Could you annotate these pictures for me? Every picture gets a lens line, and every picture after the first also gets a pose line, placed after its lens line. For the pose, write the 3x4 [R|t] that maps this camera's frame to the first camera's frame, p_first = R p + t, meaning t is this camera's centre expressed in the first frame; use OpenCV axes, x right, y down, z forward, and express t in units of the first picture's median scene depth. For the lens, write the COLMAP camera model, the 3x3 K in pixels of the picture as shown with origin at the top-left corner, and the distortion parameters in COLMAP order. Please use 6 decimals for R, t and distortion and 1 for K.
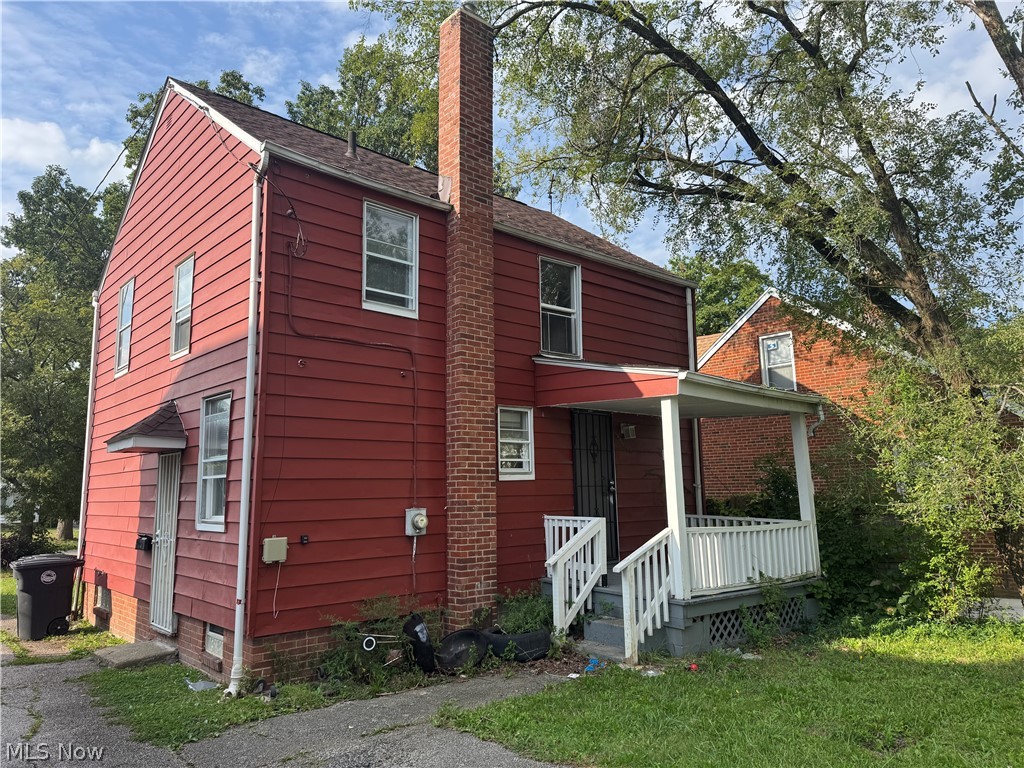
lens RADIAL K [[733.9, 0, 512.0], [0, 733.9, 384.0], [0, 0, 1]] dist [0.163289, -0.219755]
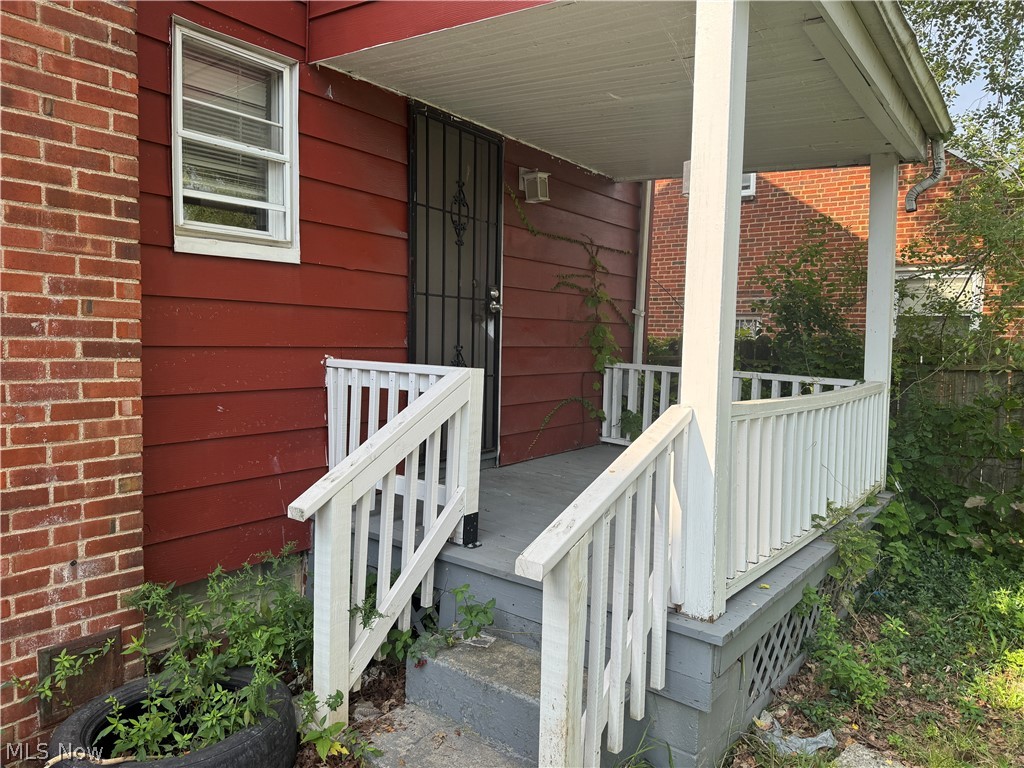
lens RADIAL K [[733.9, 0, 512.0], [0, 733.9, 384.0], [0, 0, 1]] dist [0.163289, -0.219755]
pose [[0.980298, 0.029037, 0.195377, 0.066944], [-0.069385, 0.976722, 0.202977, 0.109651], [-0.184935, -0.212535, 0.959494, 0.628271]]
